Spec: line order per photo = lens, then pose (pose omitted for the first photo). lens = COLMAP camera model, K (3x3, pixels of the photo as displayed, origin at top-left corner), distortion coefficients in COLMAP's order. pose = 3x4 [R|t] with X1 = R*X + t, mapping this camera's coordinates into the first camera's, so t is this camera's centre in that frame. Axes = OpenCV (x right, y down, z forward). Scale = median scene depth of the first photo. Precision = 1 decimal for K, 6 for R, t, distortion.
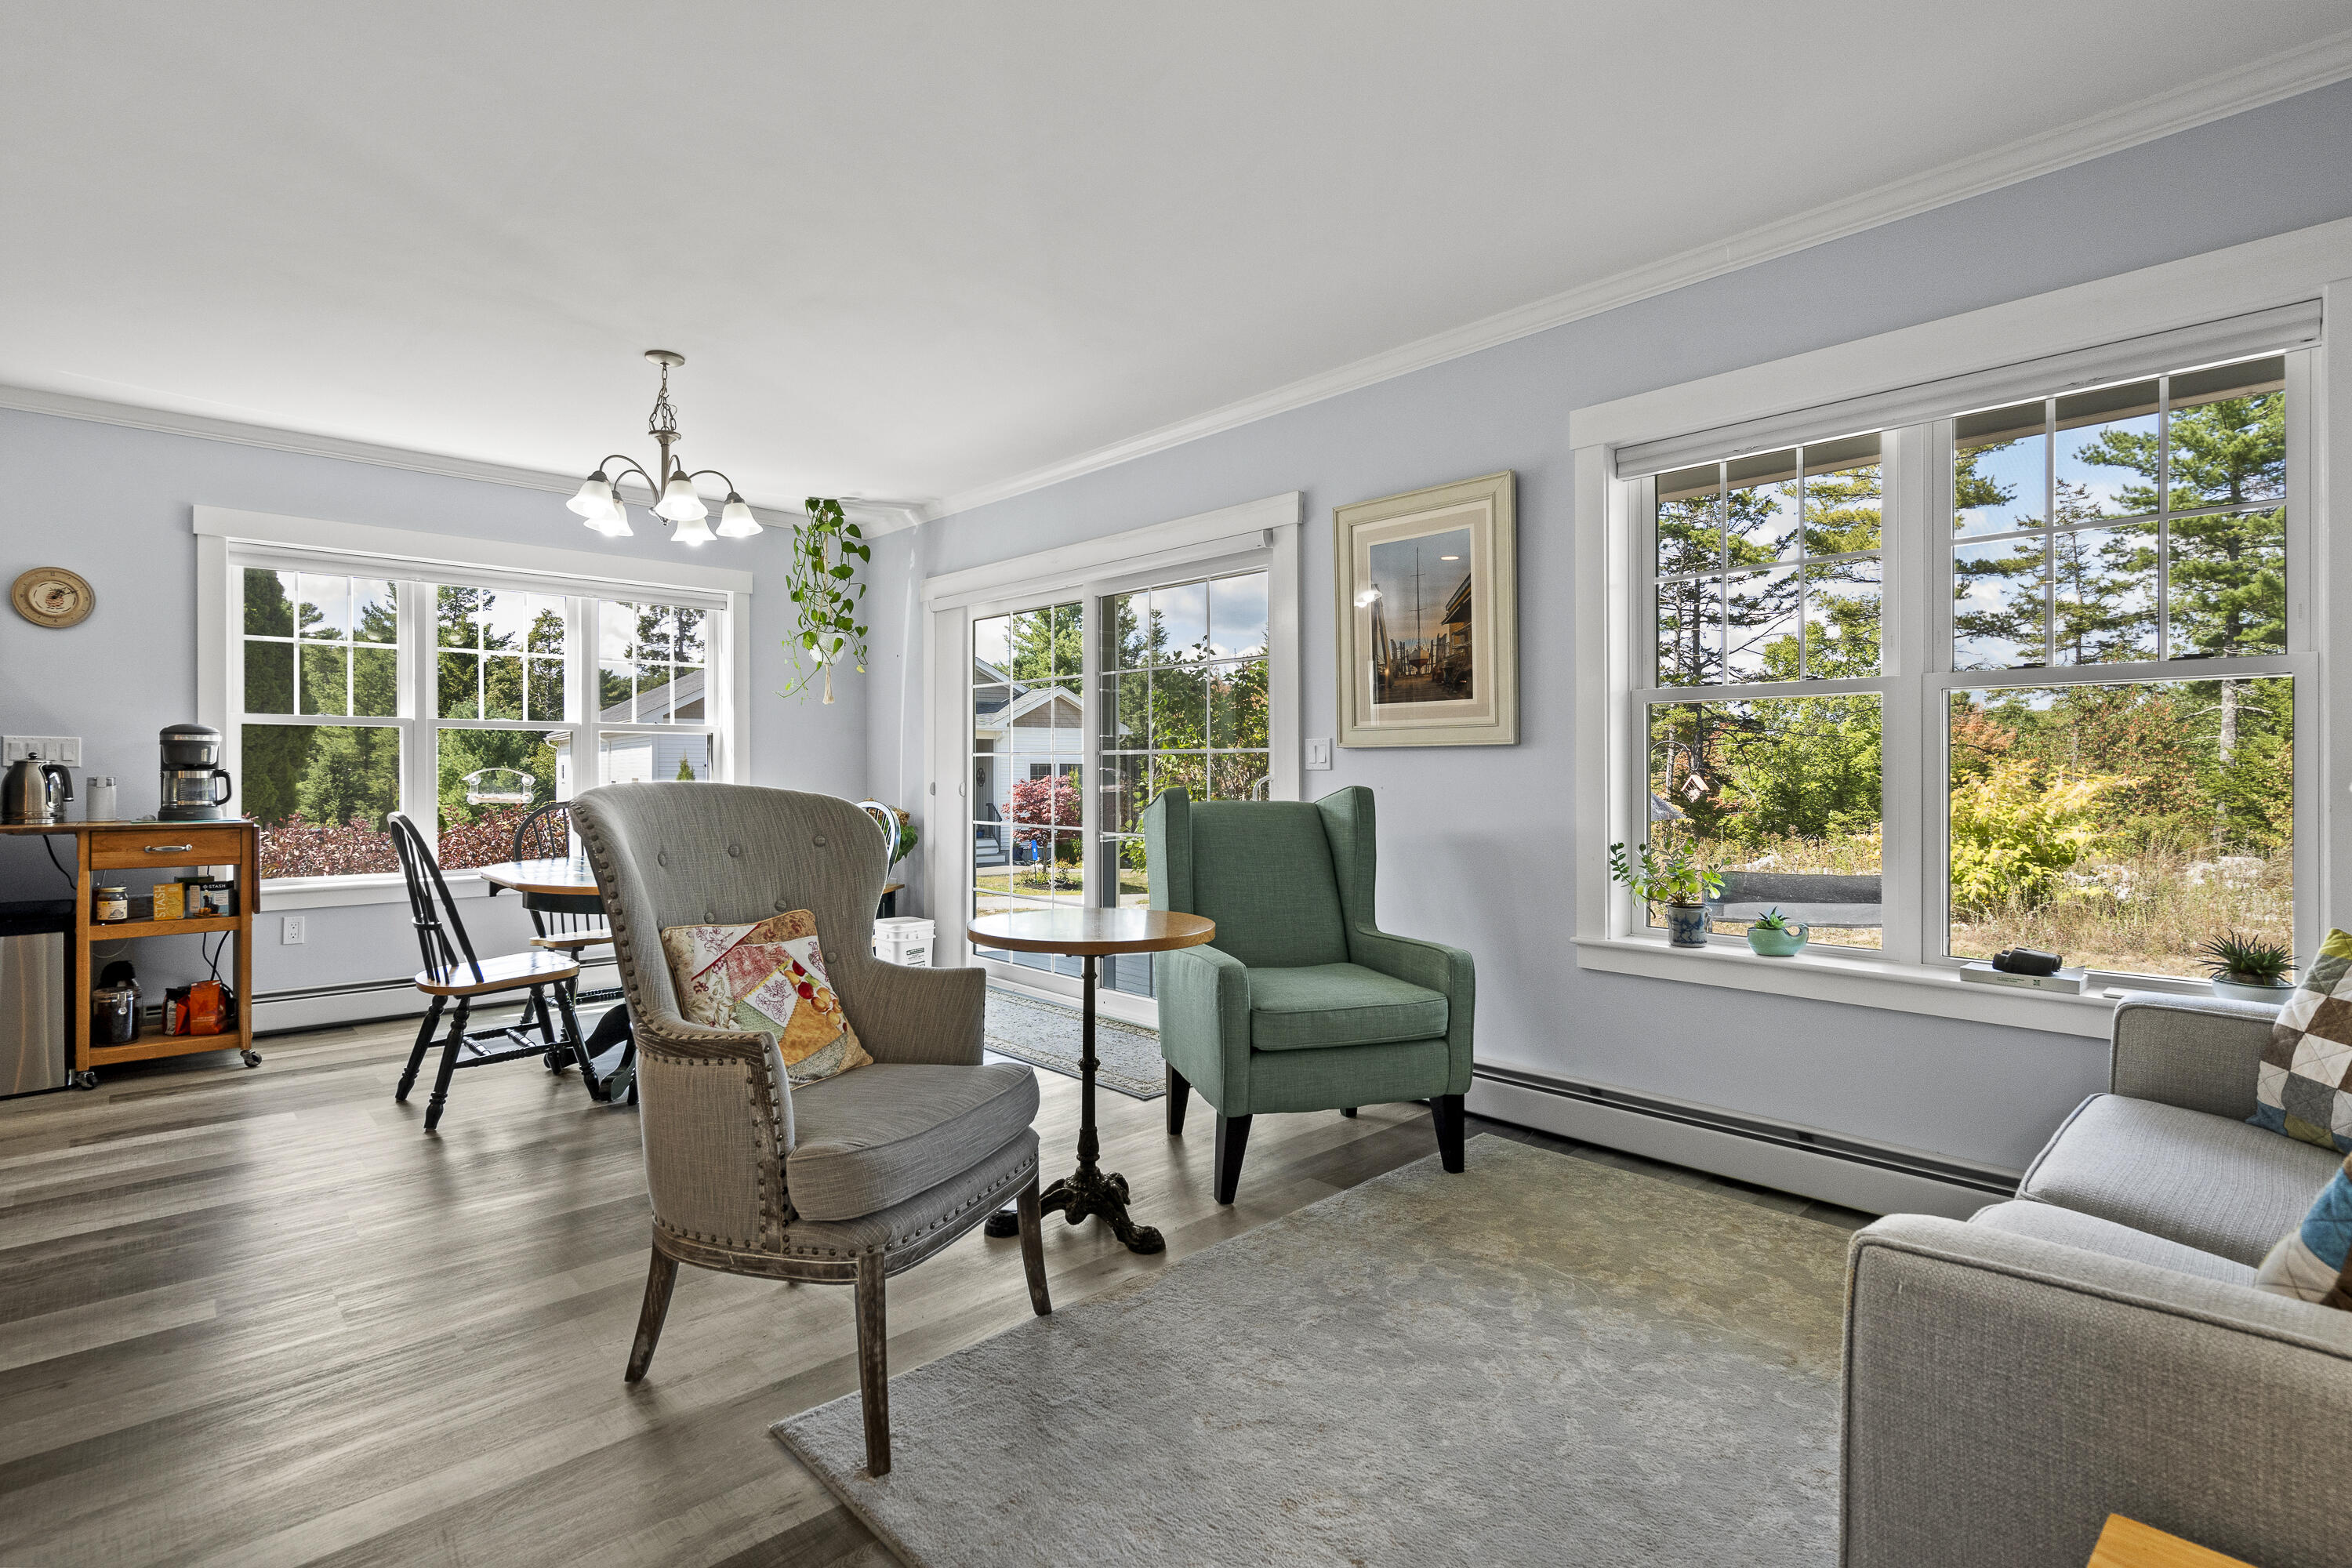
lens RADIAL K [[1153.4, 0, 1171.7], [0, 1153.4, 765.5], [0, 0, 1]] dist [0.005582, -0.002223]
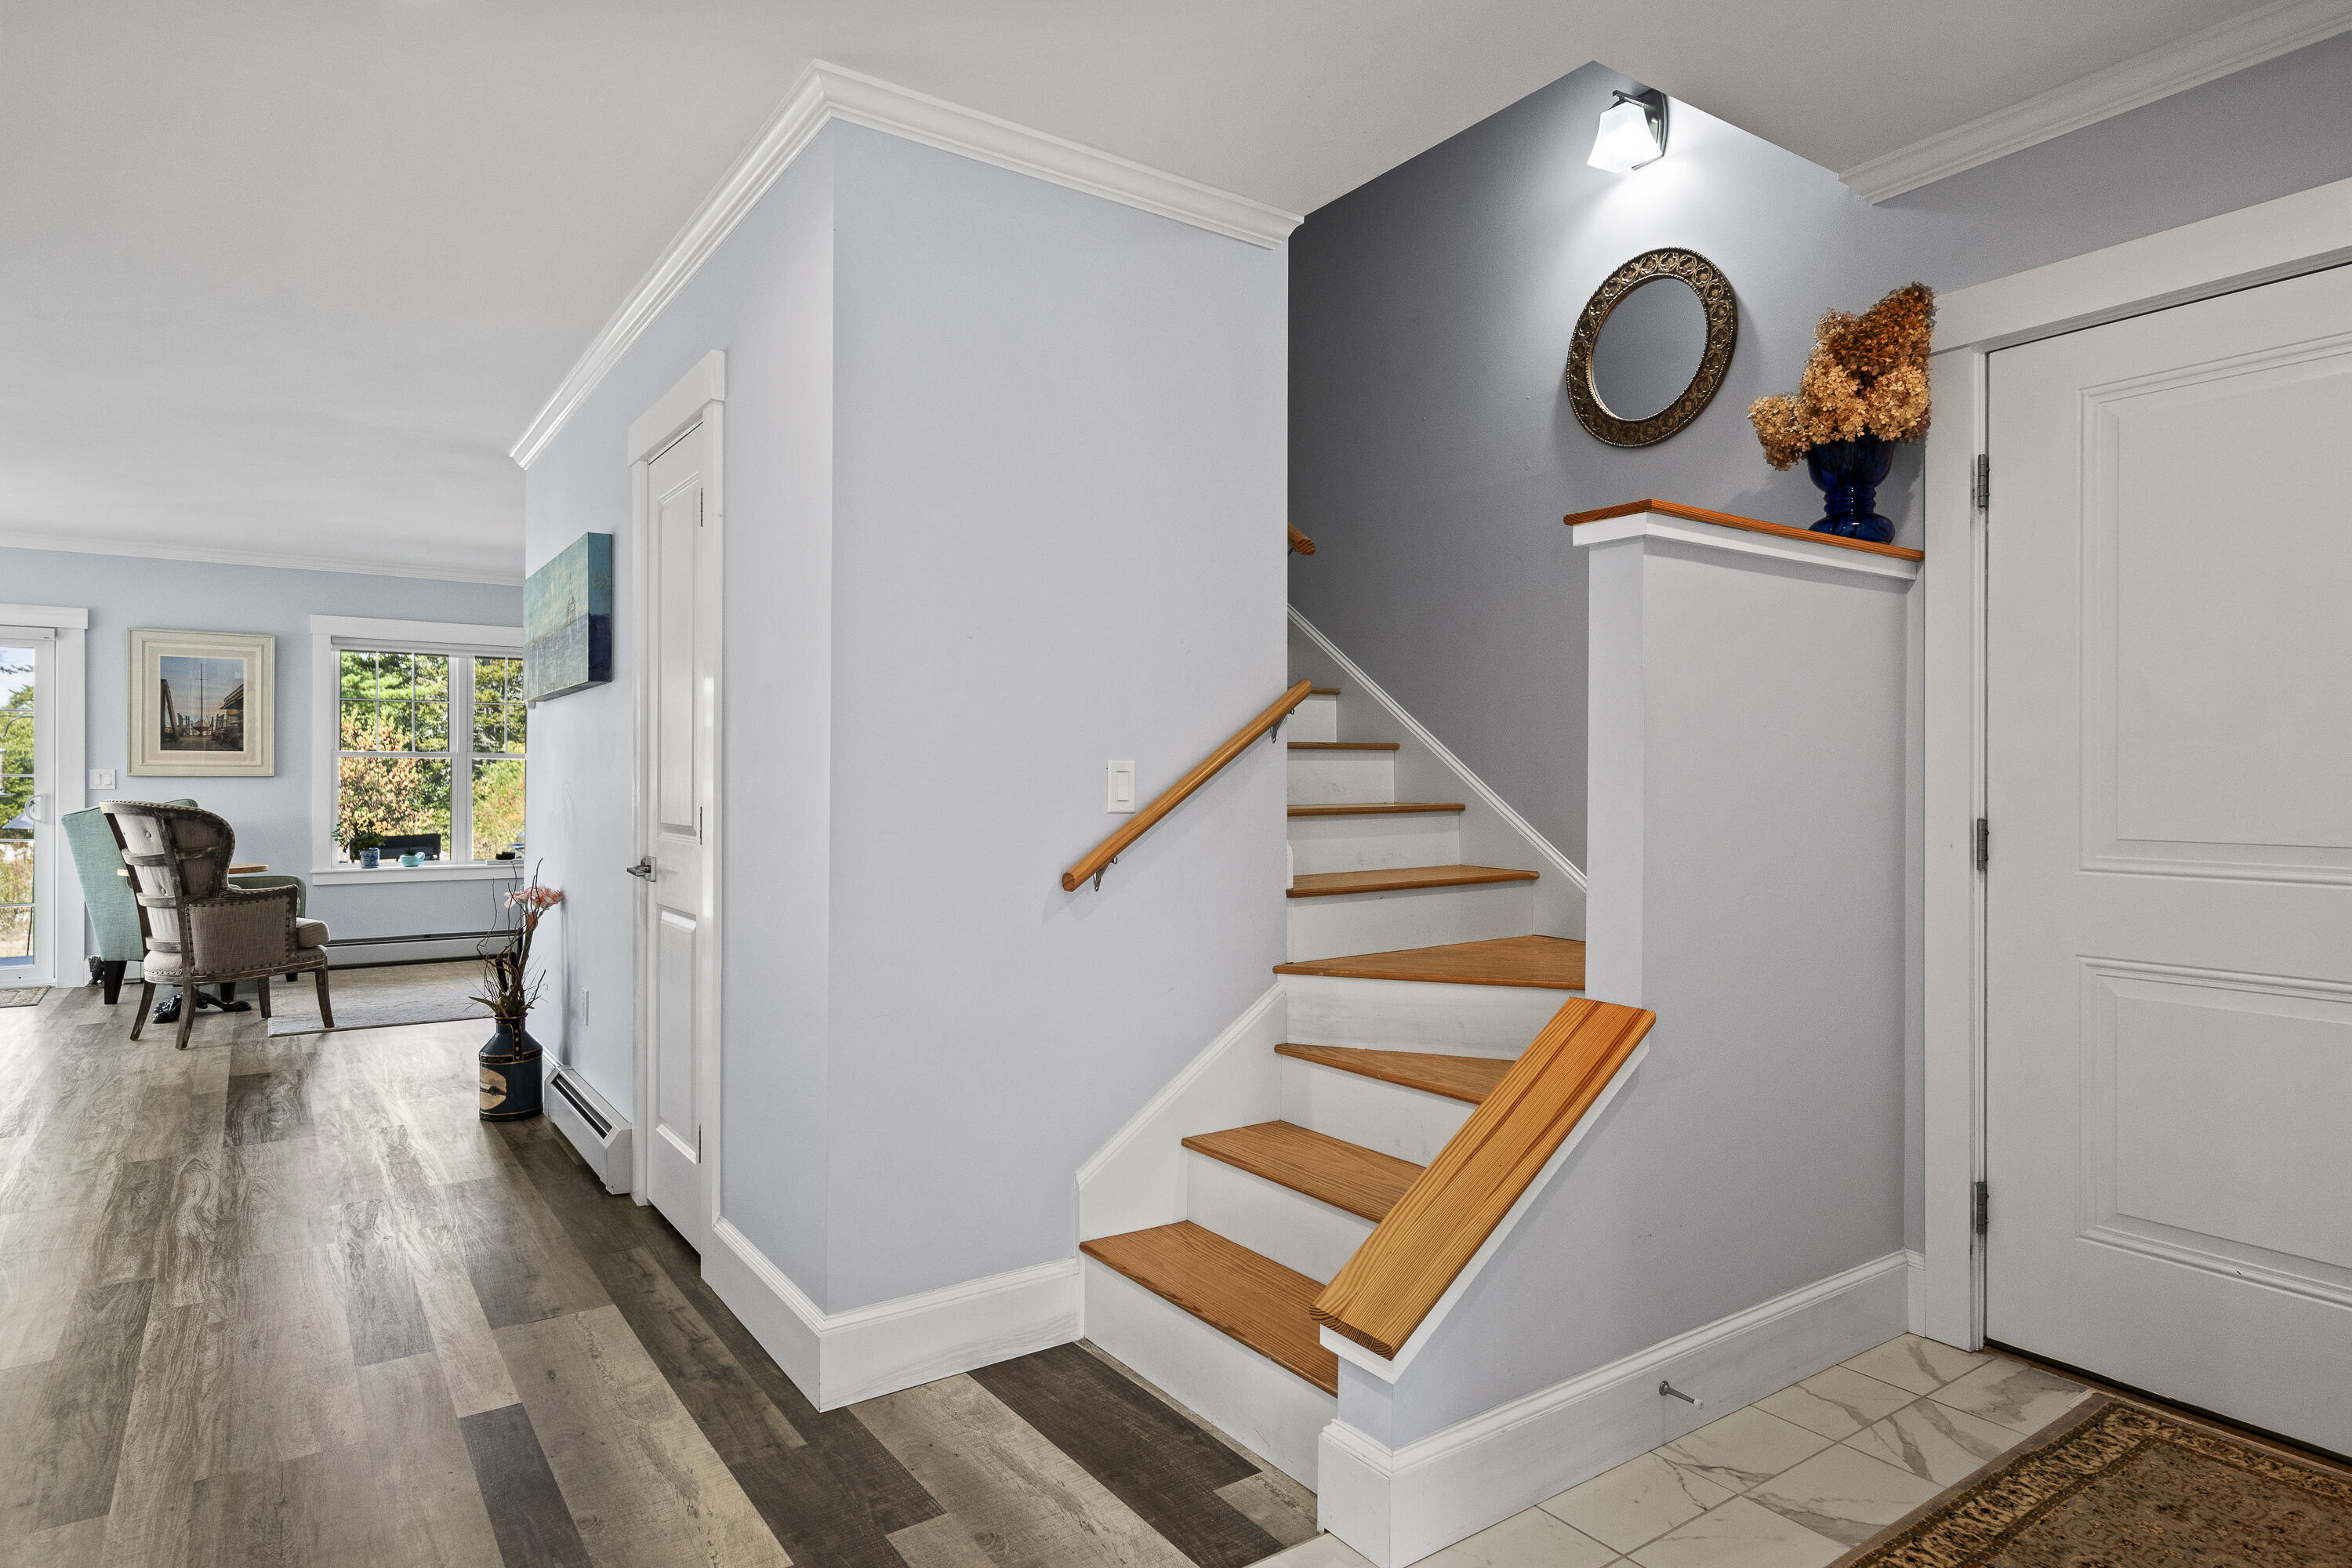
lens RADIAL K [[1337.0, 0, 1192.6], [0, 1337.0, 781.5], [0, 0, 1]] dist [0.005739, 0.001401]
pose [[0.151676, -0.001853, 0.988429, -1.650381], [-0.006799, 0.999973, 0.002918, -0.025273], [-0.988407, -0.007163, 0.151659, -0.846287]]
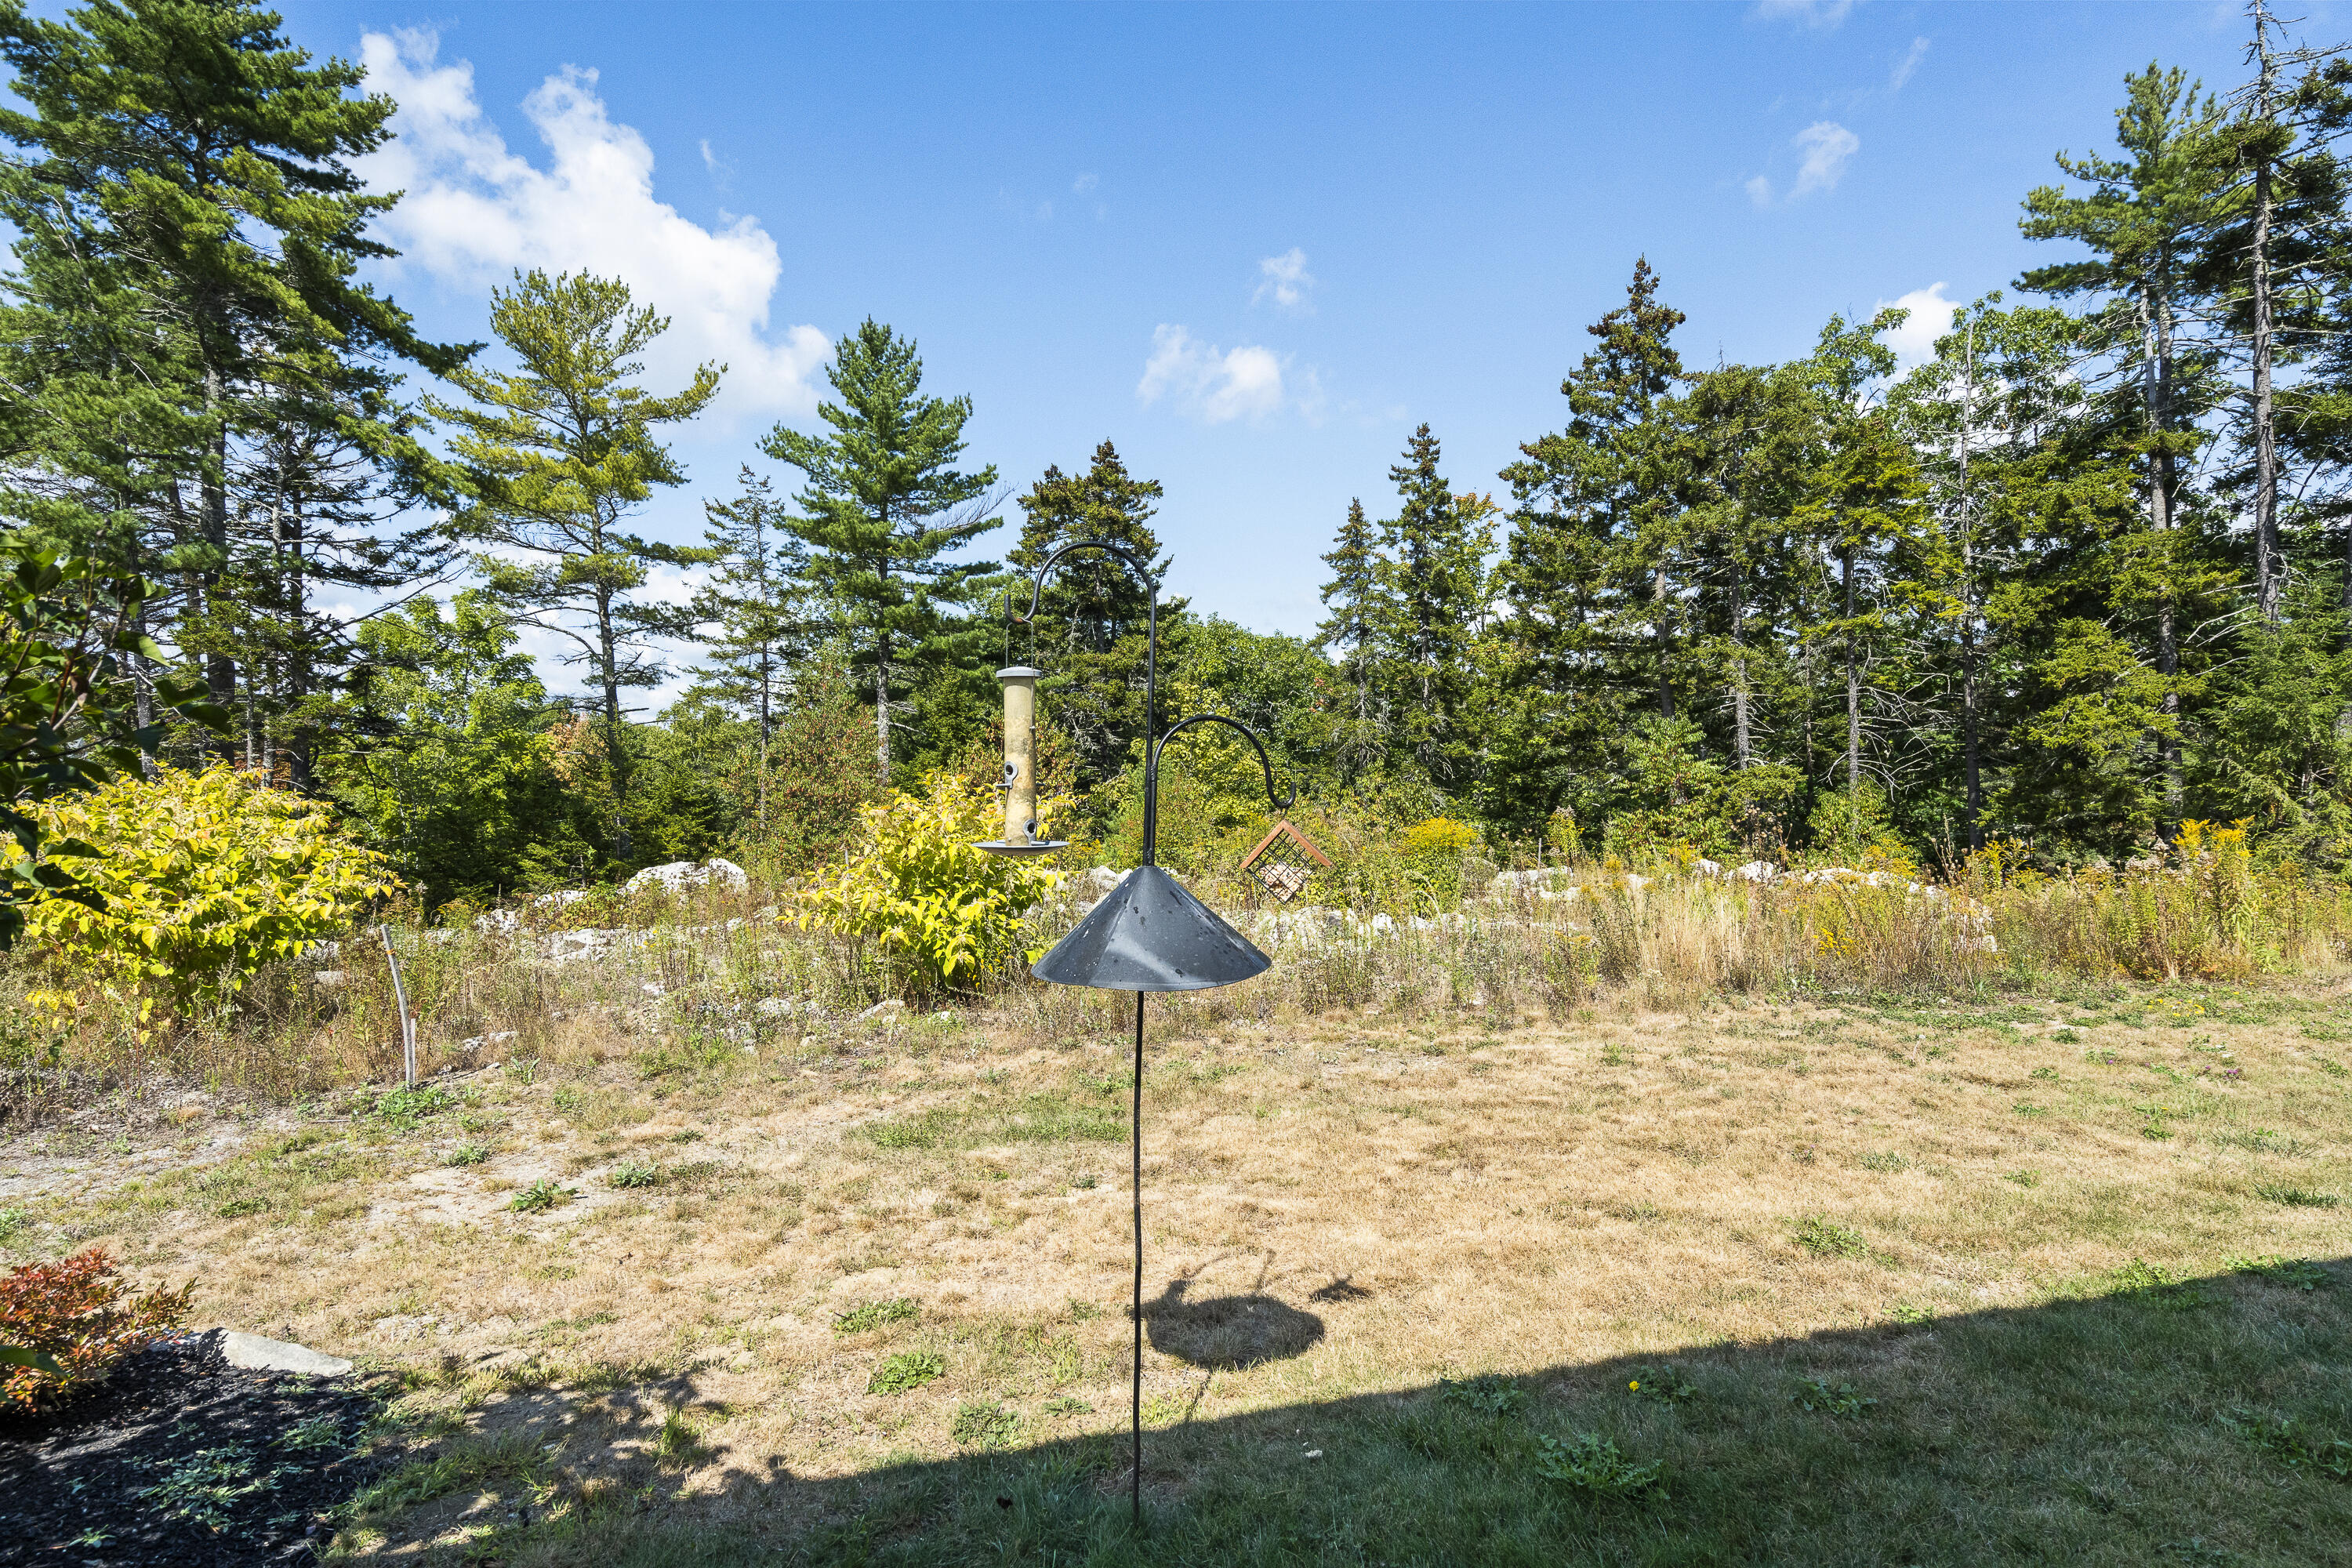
lens RADIAL K [[1247.0, 0, 1163.7], [0, 1247.0, 774.9], [0, 0, 1]] dist [0.004637, 0.000897]
pose [[0.448573, -0.001091, 0.893746, 0.222877], [0.005020, 0.999987, -0.001299, -0.008621], [-0.893732, 0.005069, 0.448572, 1.705679]]
